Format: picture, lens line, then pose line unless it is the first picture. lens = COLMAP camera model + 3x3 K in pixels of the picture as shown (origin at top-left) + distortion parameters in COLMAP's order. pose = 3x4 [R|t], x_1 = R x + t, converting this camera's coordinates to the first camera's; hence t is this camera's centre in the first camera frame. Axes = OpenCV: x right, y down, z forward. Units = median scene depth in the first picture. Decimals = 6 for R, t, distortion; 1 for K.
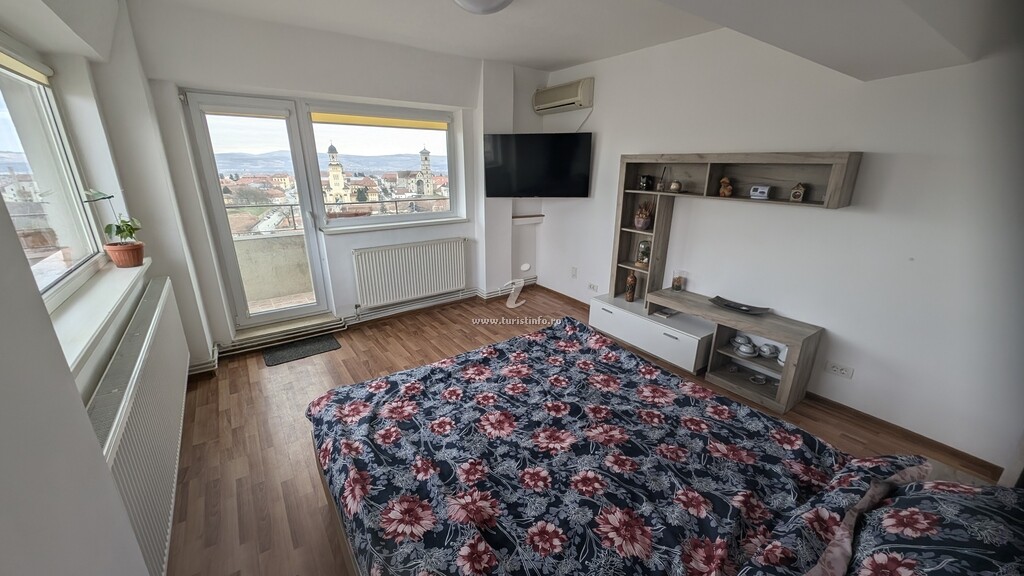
lens RADIAL K [[386.0, 0, 512.8], [0, 386.0, 287.9], [0, 0, 1]] dist [0.007984, -0.000155]
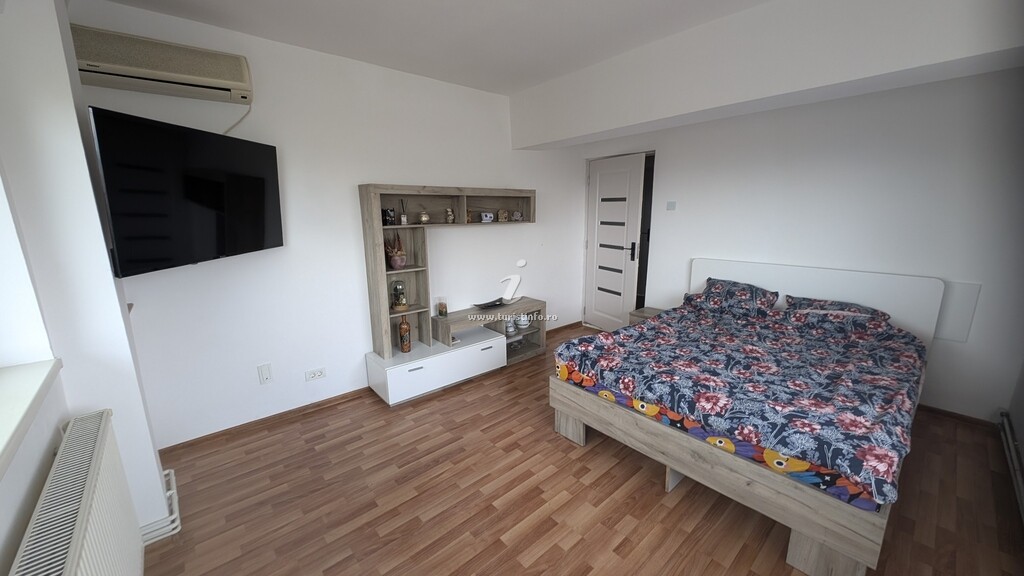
lens RADIAL K [[386.0, 0, 509.5], [0, 386.0, 287.3], [0, 0, 1]] dist [0.007984, -0.000155]
pose [[-0.099311, -0.208204, 0.973031, -0.682149], [0.313167, 0.921633, 0.229169, -0.288474], [-0.944491, 0.327480, -0.026326, 0.982649]]
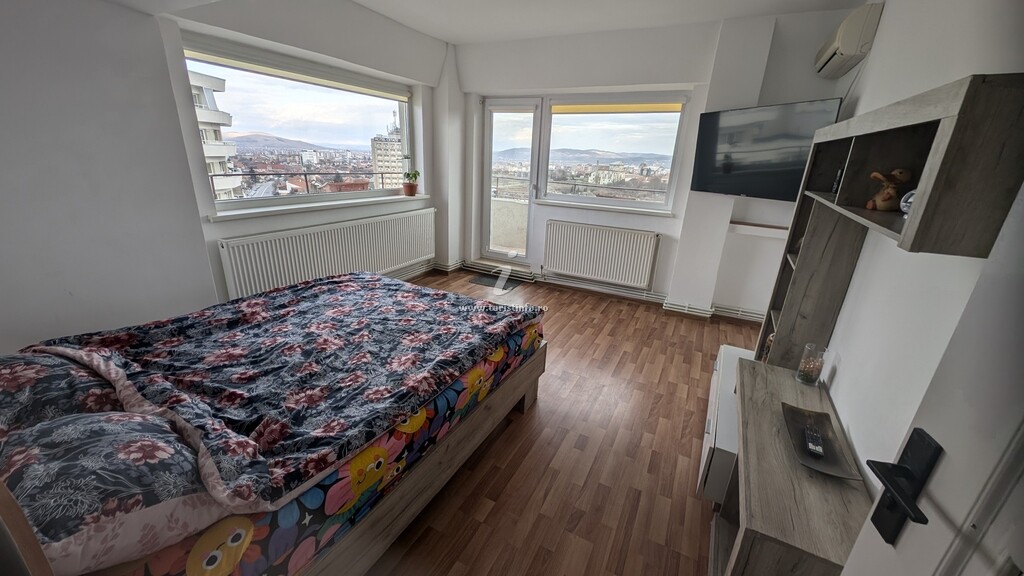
lens RADIAL K [[386.0, 0, 511.2], [0, 386.0, 287.7], [0, 0, 1]] dist [0.007984, -0.000155]
pose [[0.450169, 0.306805, -0.838581, 0.768027], [-0.309730, 0.934466, 0.175616, -0.096951], [0.837505, 0.180677, 0.515695, 0.418977]]
